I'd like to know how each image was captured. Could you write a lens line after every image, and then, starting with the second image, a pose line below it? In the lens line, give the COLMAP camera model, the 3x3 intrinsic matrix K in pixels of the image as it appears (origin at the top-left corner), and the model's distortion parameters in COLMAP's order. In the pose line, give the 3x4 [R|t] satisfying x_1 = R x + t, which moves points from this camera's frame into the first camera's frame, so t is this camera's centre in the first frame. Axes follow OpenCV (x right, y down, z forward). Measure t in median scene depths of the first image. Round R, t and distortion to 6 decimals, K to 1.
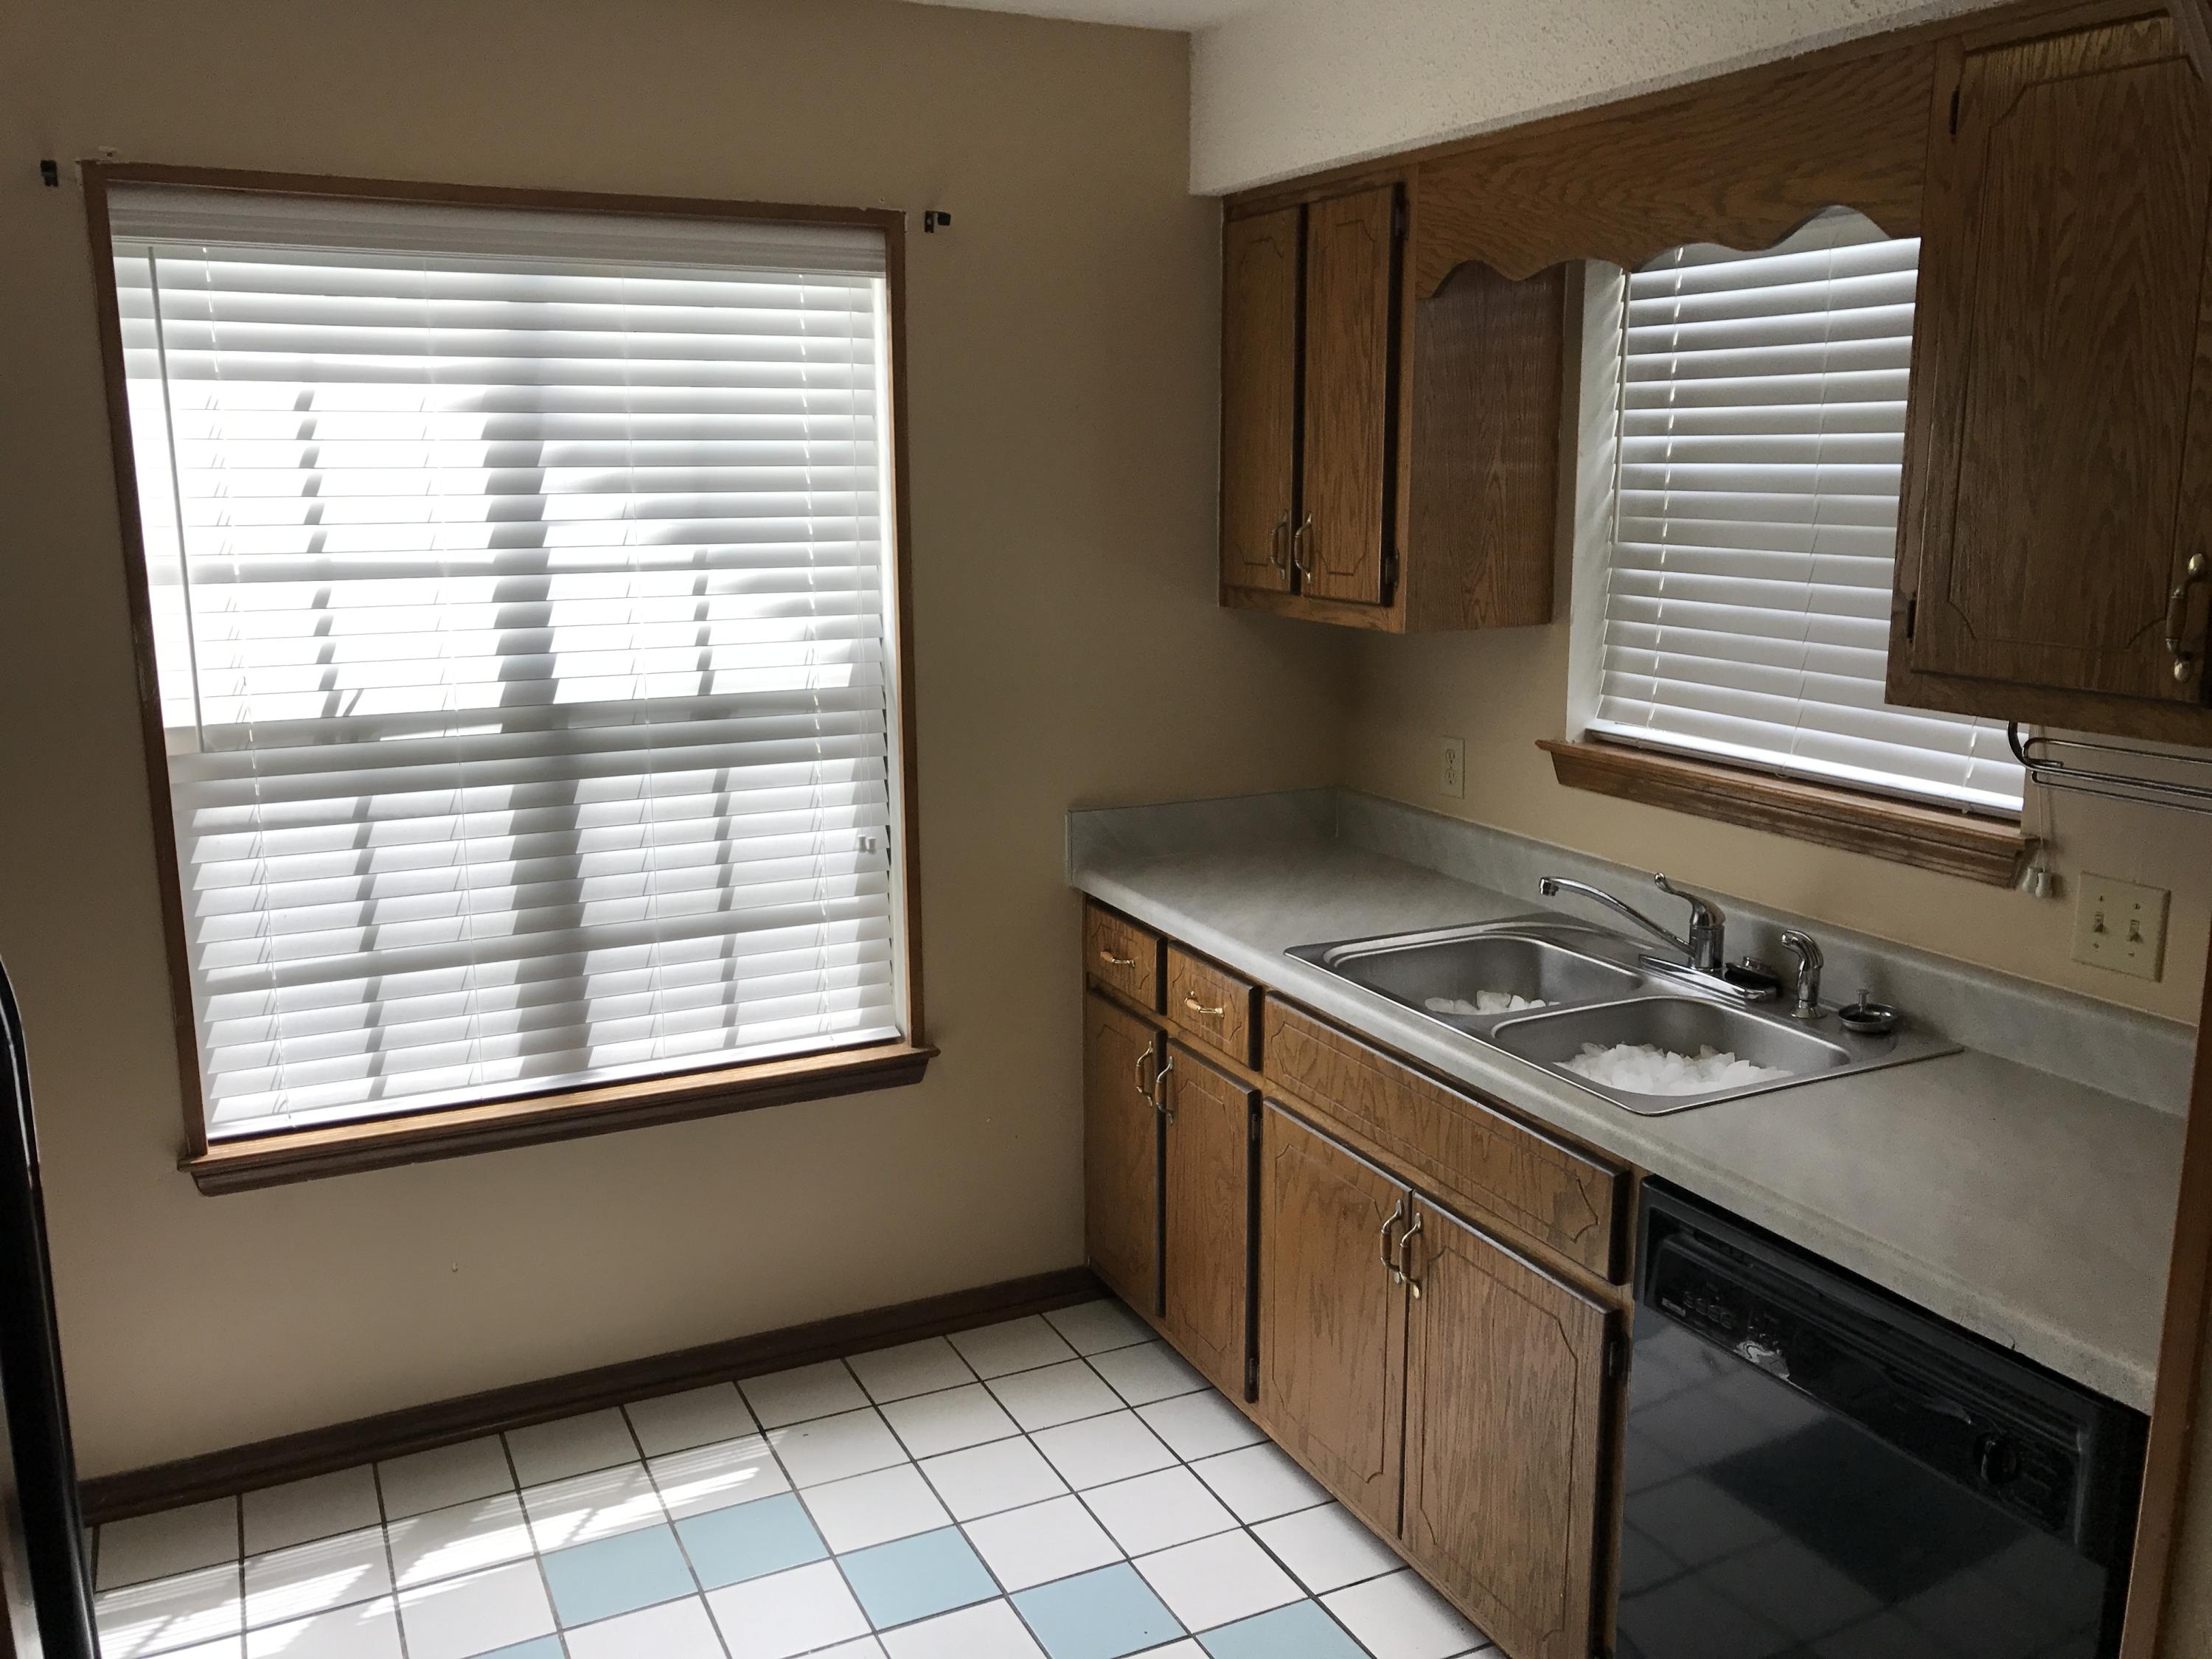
lens RADIAL K [[1862.4, 0, 1084.9], [0, 1862.4, 827.9], [0, 0, 1]] dist [0.041952, 0.001338]
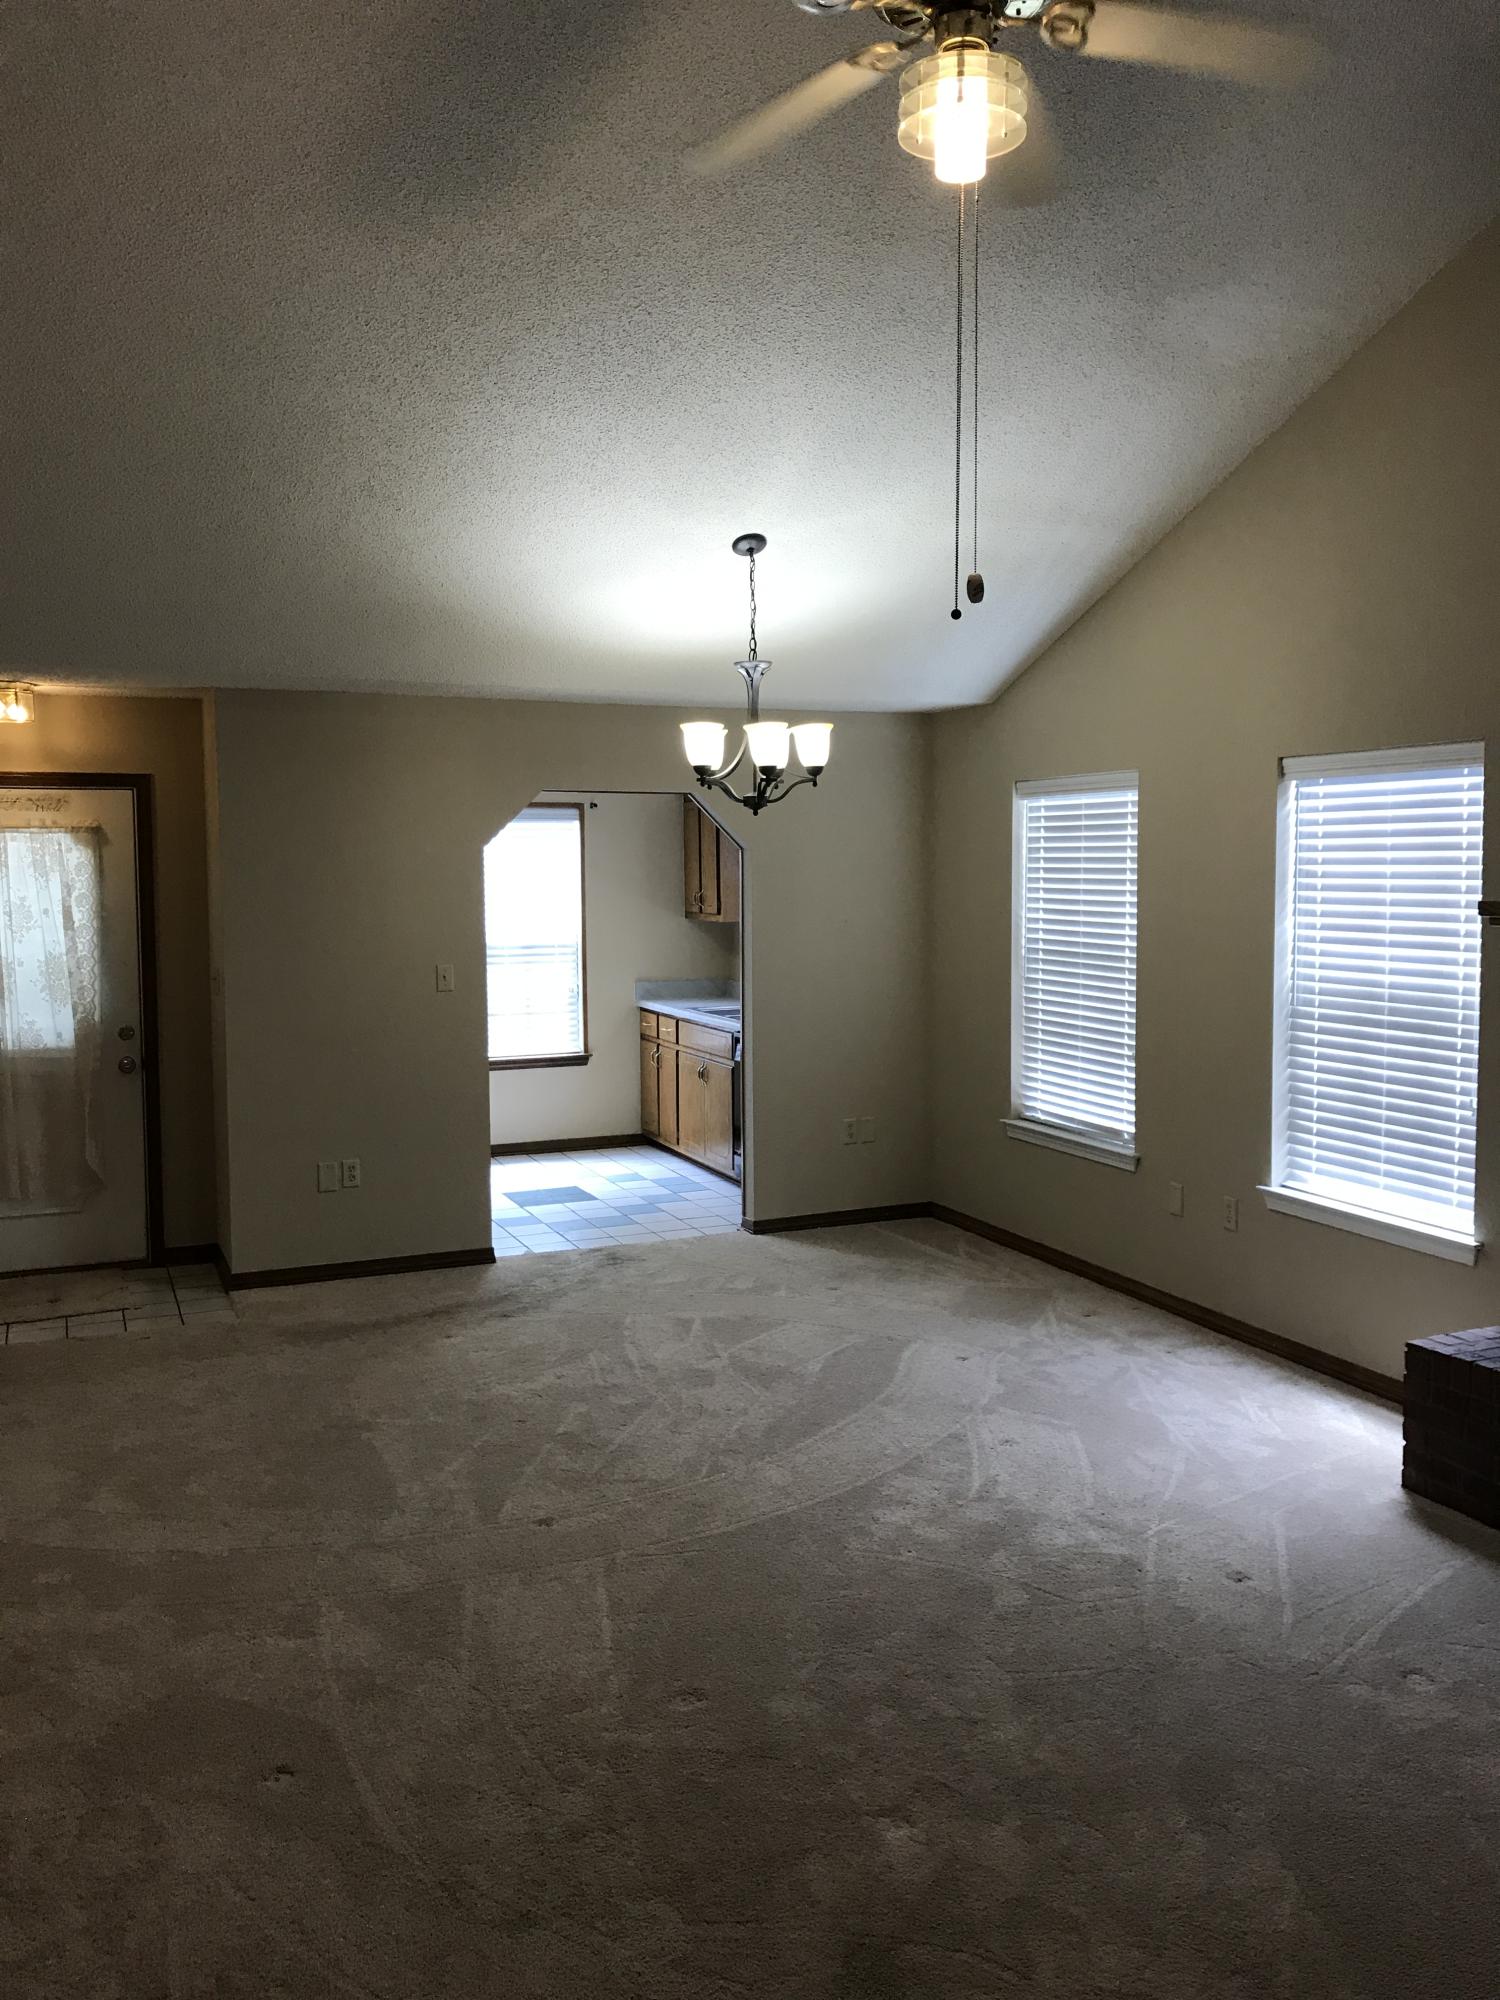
lens RADIAL K [[1683.9, 0, 765.6], [0, 1683.9, 1003.5], [0, 0, 1]] dist [0.041952, 0.001338]
pose [[0.999216, -0.000717, -0.039590, 0.336481], [-0.004078, 0.992656, -0.120900, 0.383957], [0.039386, 0.120967, 0.991875, -1.890579]]
